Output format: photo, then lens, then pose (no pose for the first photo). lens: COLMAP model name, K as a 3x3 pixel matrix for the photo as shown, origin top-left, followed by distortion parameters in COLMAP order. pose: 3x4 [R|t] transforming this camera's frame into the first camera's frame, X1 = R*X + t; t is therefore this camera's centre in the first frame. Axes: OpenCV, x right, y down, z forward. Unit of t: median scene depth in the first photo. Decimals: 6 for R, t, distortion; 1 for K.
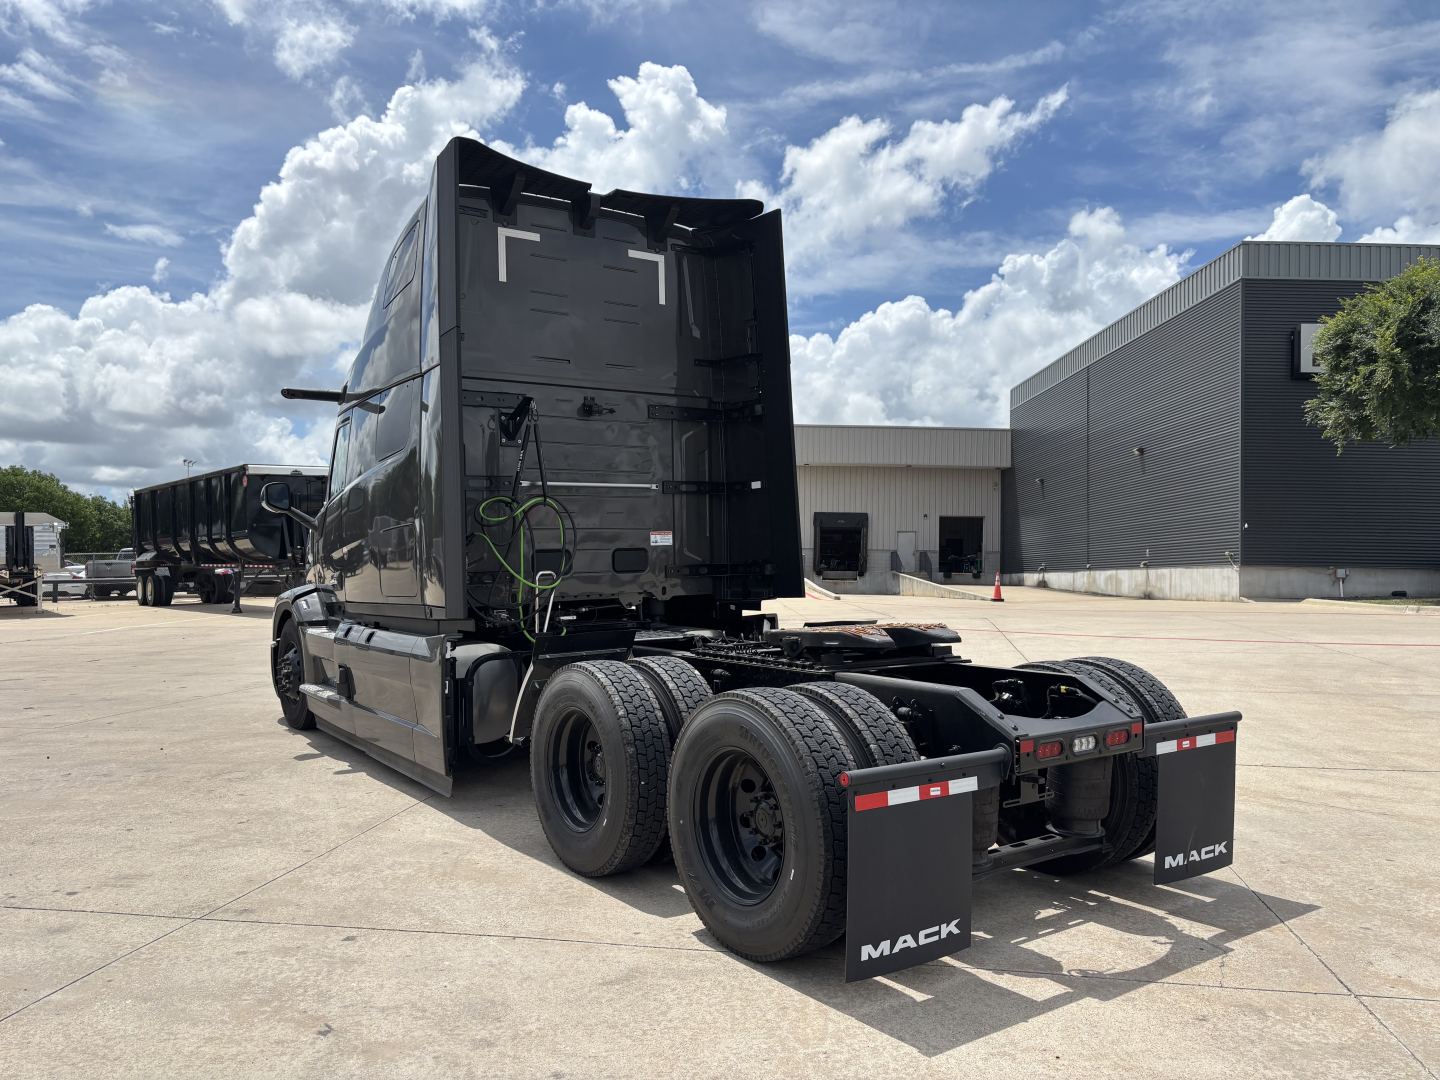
lens RADIAL K [[1108.9, 0, 735.5], [0, 1108.9, 540.2], [0, 0, 1]] dist [0.021412, -0.007034]
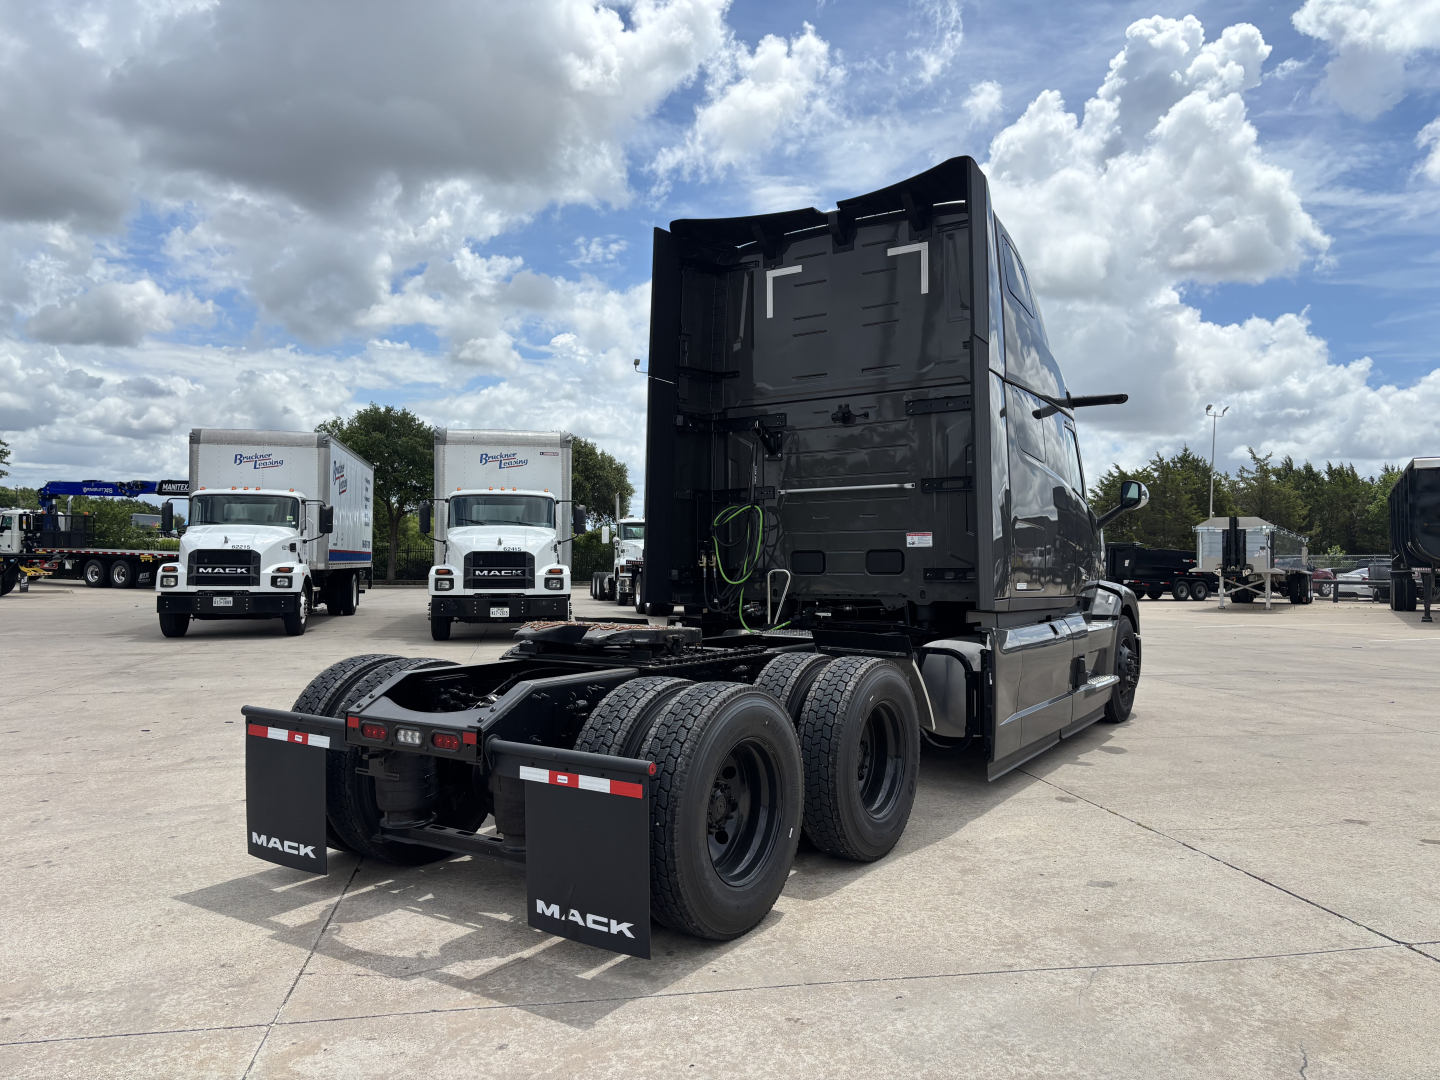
lens RADIAL K [[1106.0, 0, 720.0], [0, 1106.0, 540.0], [0, 0, 1]] dist [0.040652, -0.047813]
pose [[0.338937, -0.001890, -0.940807, 1.322648], [-0.000047, 0.999998, -0.002026, 0.000959], [0.940809, 0.000730, 0.338936, 0.874224]]
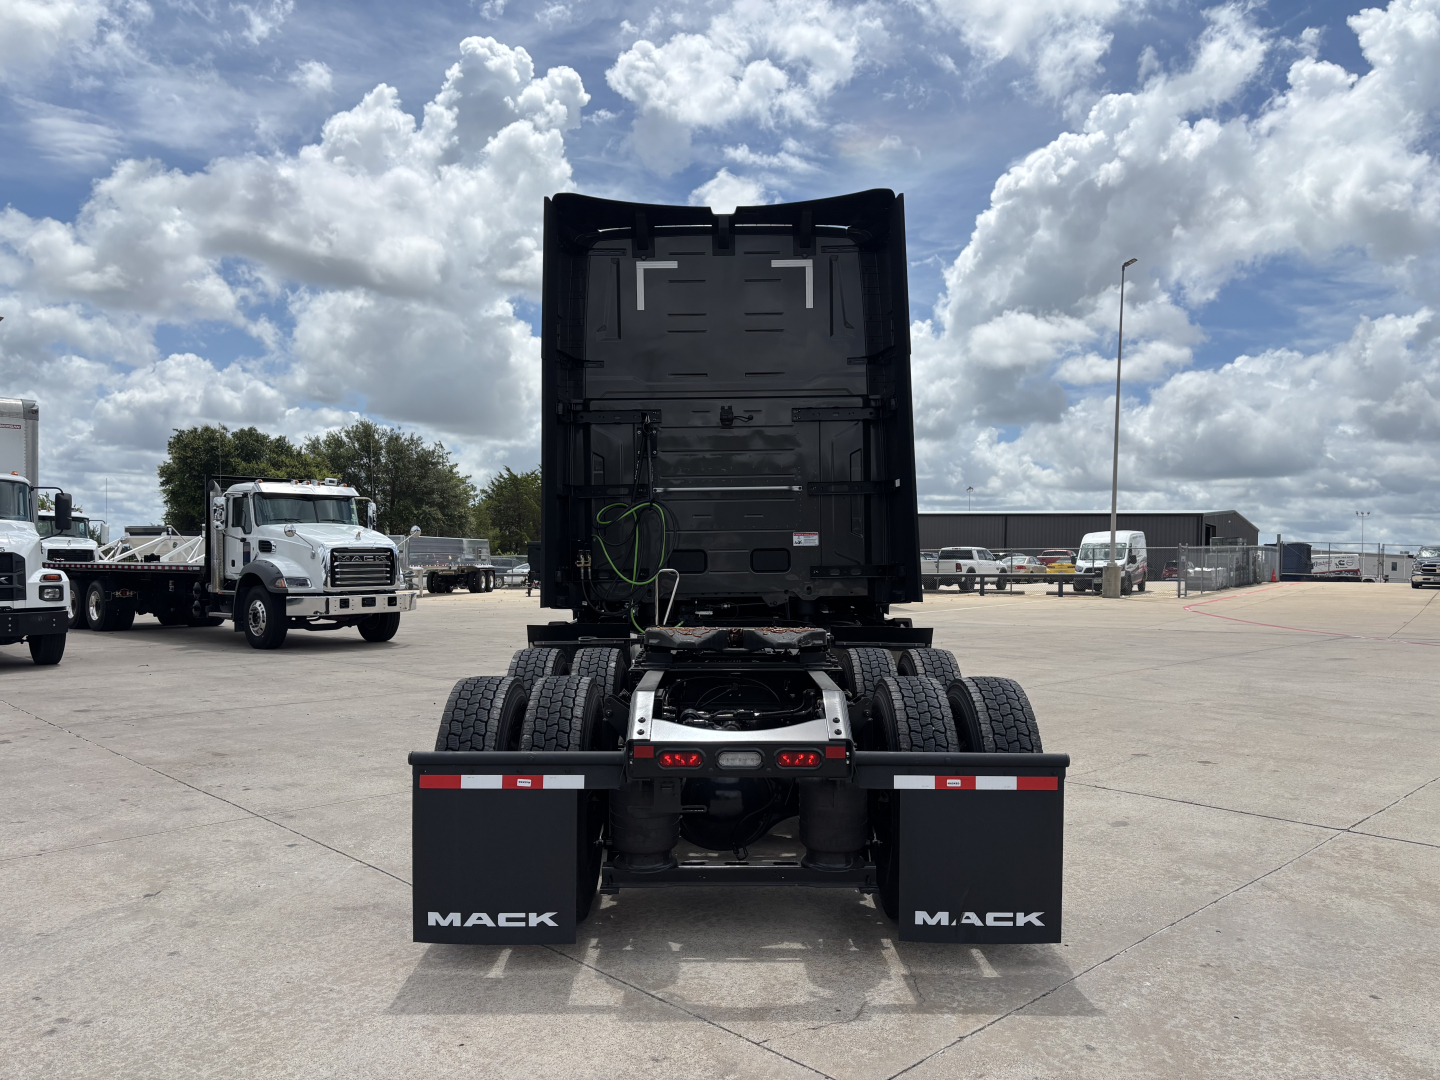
lens RADIAL K [[1108.9, 0, 735.5], [0, 1108.9, 540.2], [0, 0, 1]] dist [0.021412, -0.007034]
pose [[0.812508, 0.000660, -0.582949, 0.805527], [-0.001906, 0.999997, -0.001524, 0.001576], [0.582947, 0.002349, 0.812507, 0.234446]]
